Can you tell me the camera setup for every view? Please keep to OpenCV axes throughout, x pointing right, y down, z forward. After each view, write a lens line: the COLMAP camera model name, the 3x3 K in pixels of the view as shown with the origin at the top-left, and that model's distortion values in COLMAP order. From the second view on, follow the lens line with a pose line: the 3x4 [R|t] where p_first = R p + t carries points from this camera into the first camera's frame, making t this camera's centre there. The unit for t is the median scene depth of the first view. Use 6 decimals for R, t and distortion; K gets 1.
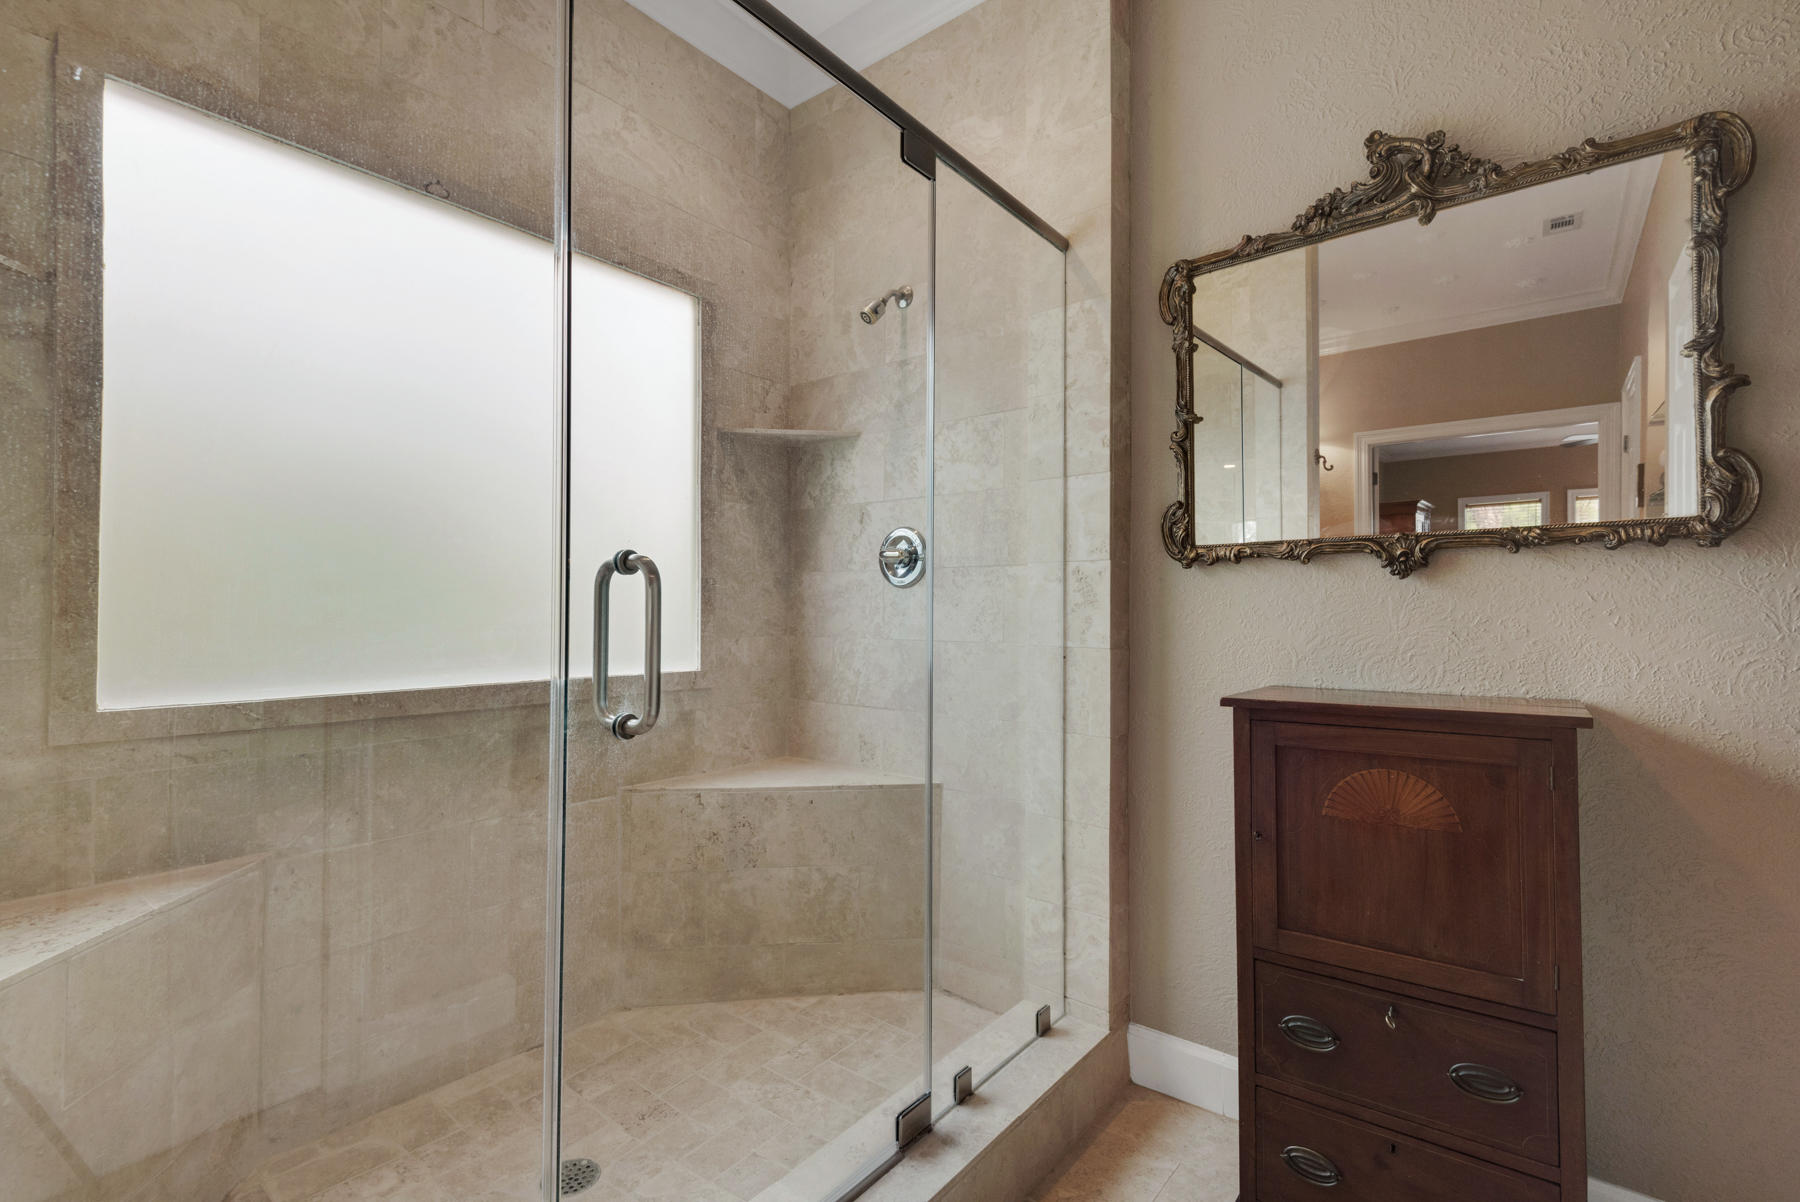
lens RADIAL K [[820.0, 0, 897.5], [0, 820.0, 606.4], [0, 0, 1]] dist [0.014663, -0.001615]
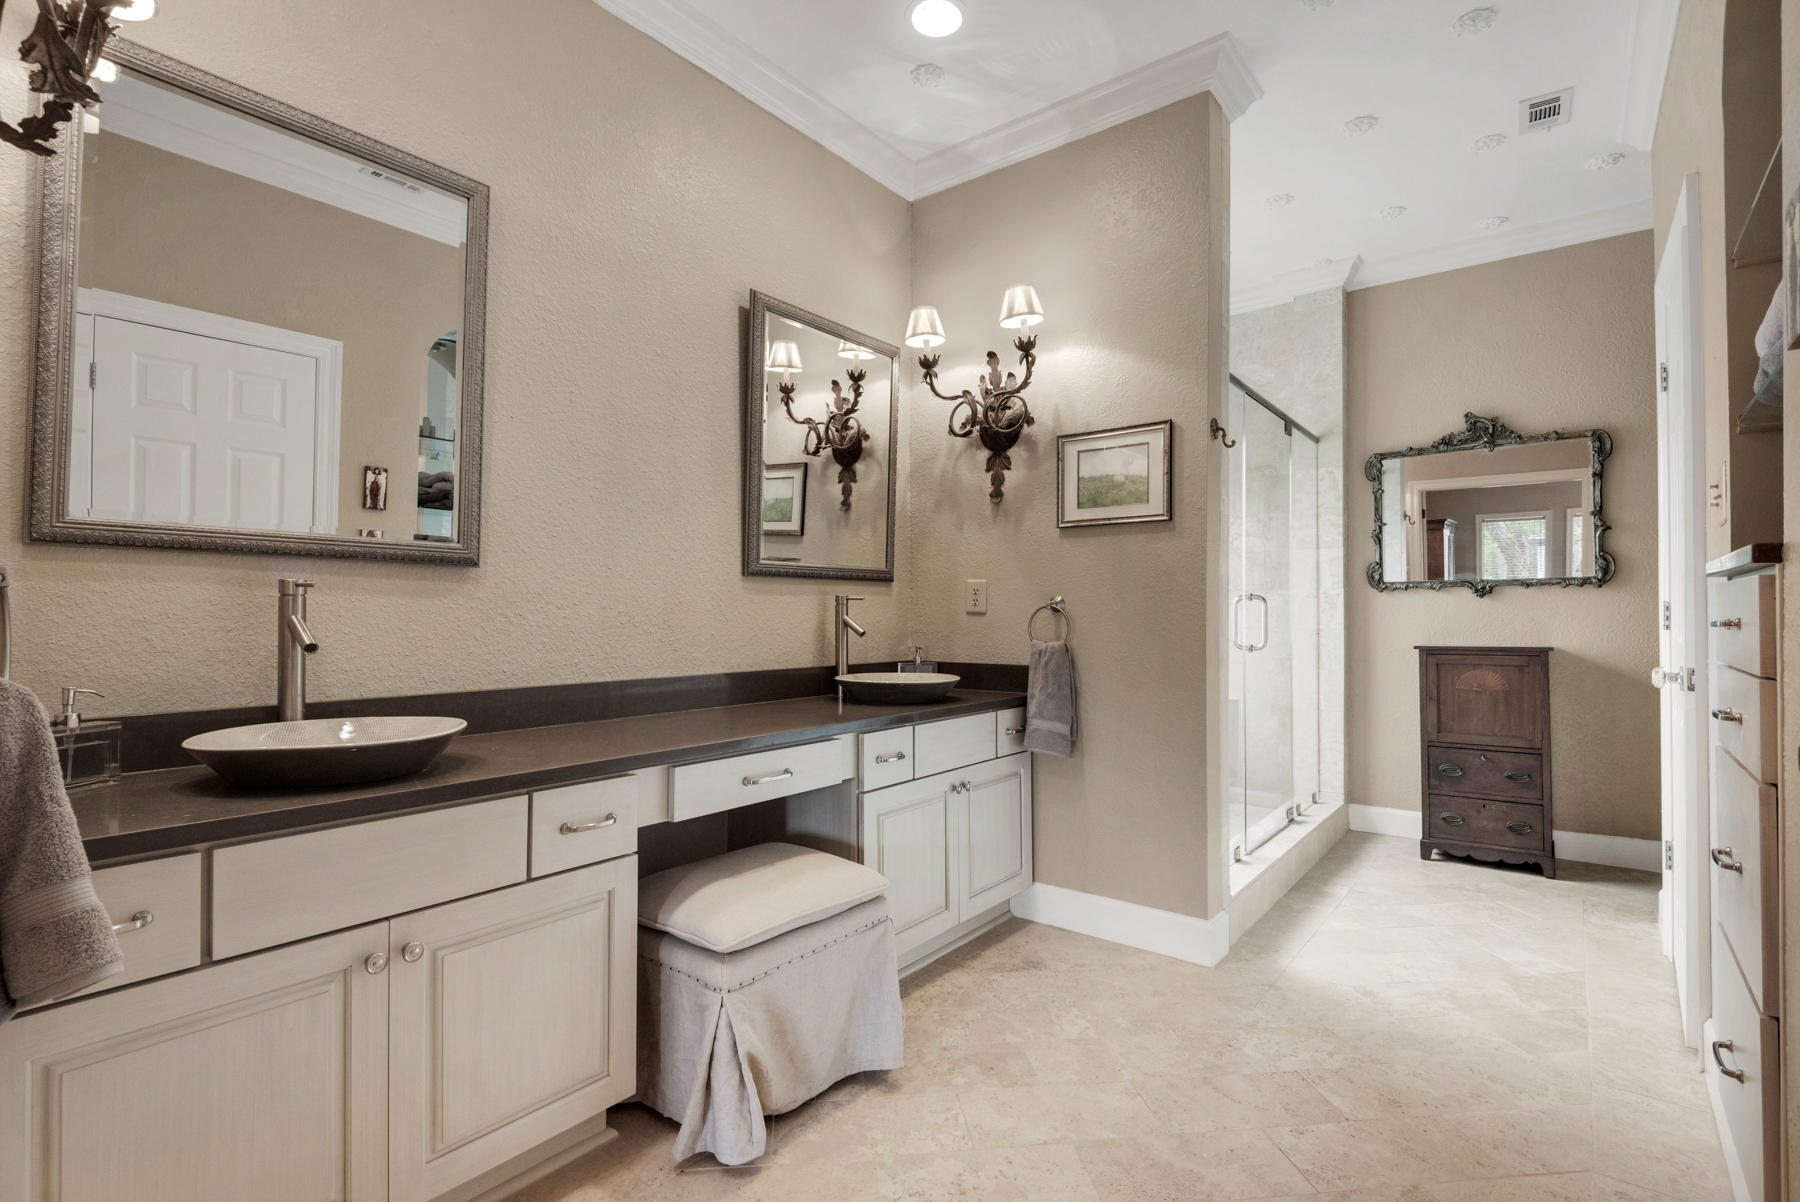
lens RADIAL K [[837.8, 0, 897.9], [0, 837.8, 609.6], [0, 0, 1]] dist [-0.000164, -0.000219]
pose [[0.999991, -0.004155, 0.000816, -1.082718], [0.004152, 0.999985, 0.003698, -0.015842], [-0.000832, -0.003695, 0.999993, -1.431128]]
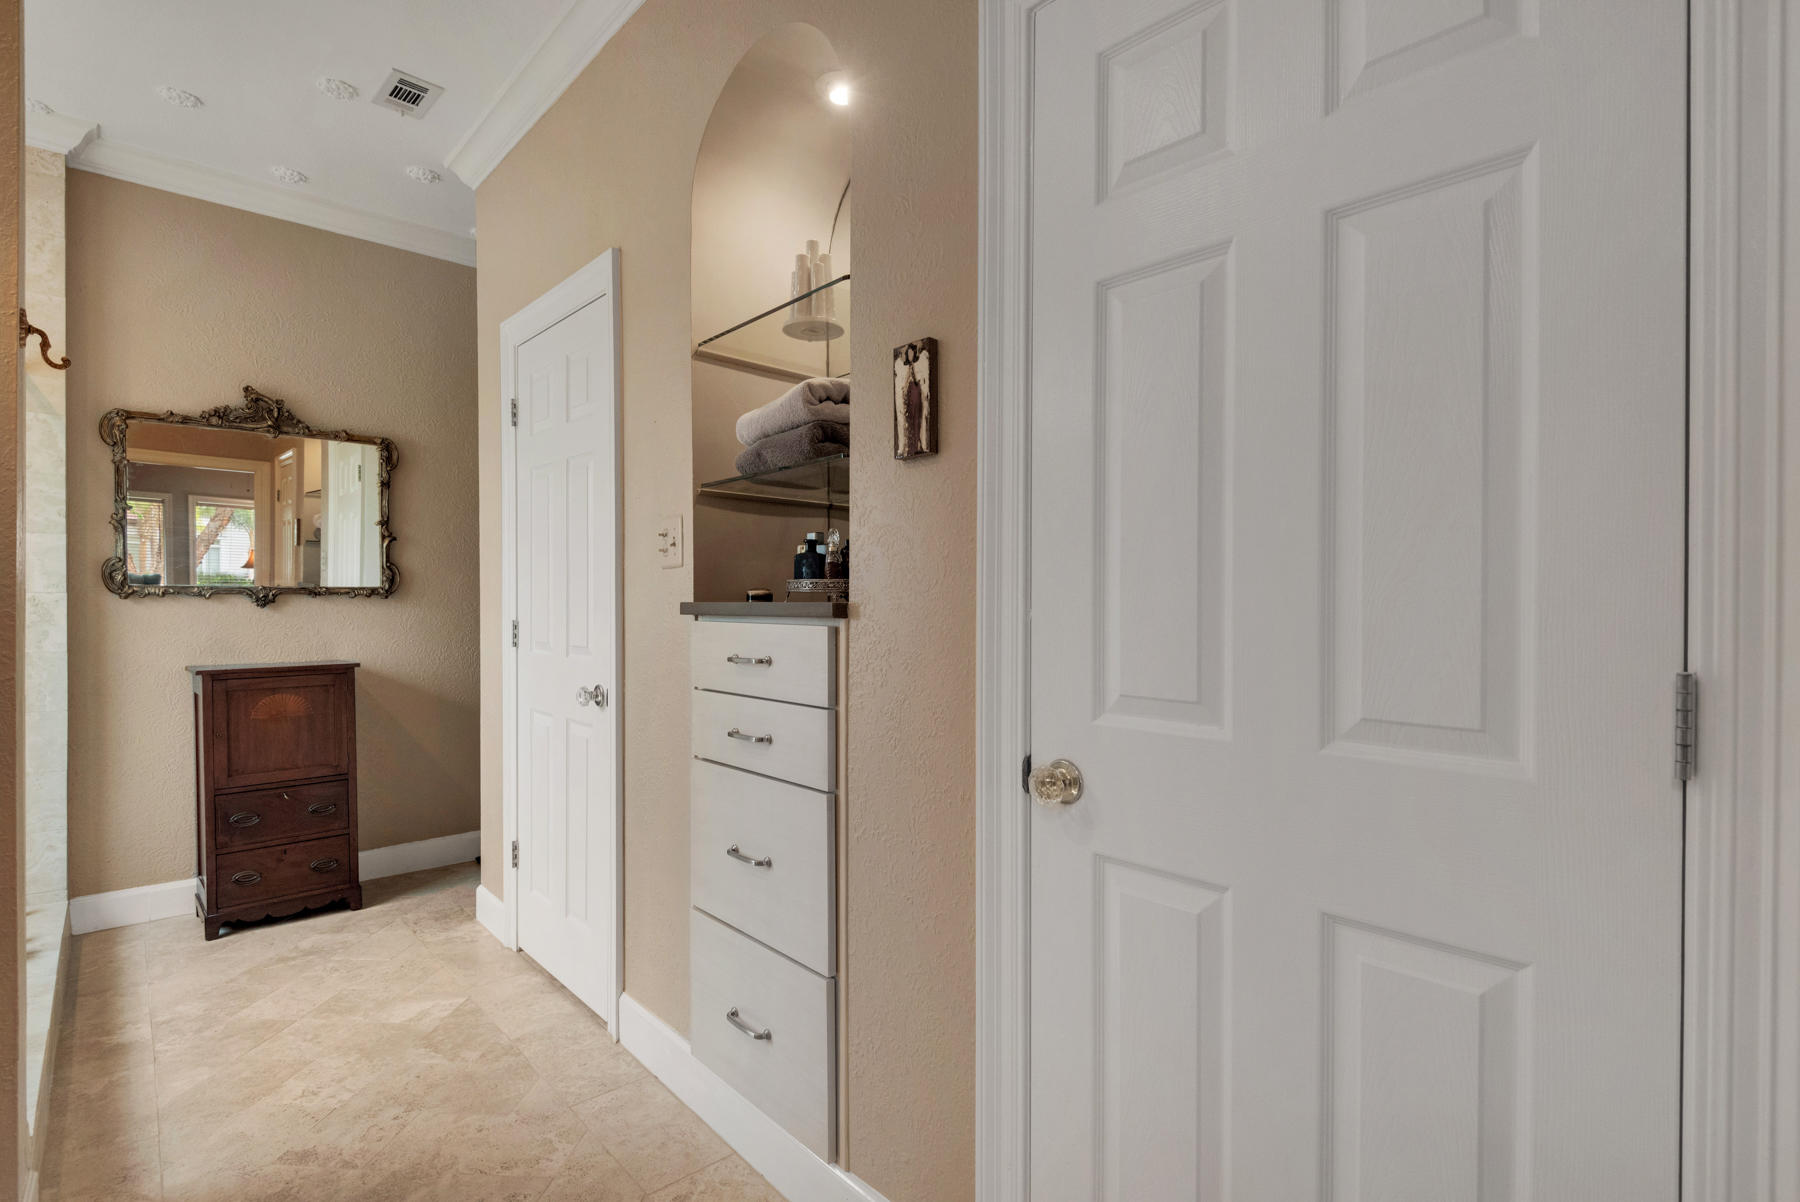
lens RADIAL K [[854.5, 0, 905.3], [0, 854.5, 610.3], [0, 0, 1]] dist [0.023472, -0.020425]
pose [[0.153764, -0.010969, 0.988047, -1.243914], [-0.011905, 0.999845, 0.012952, -0.073891], [-0.988036, -0.013754, 0.153609, -0.900500]]
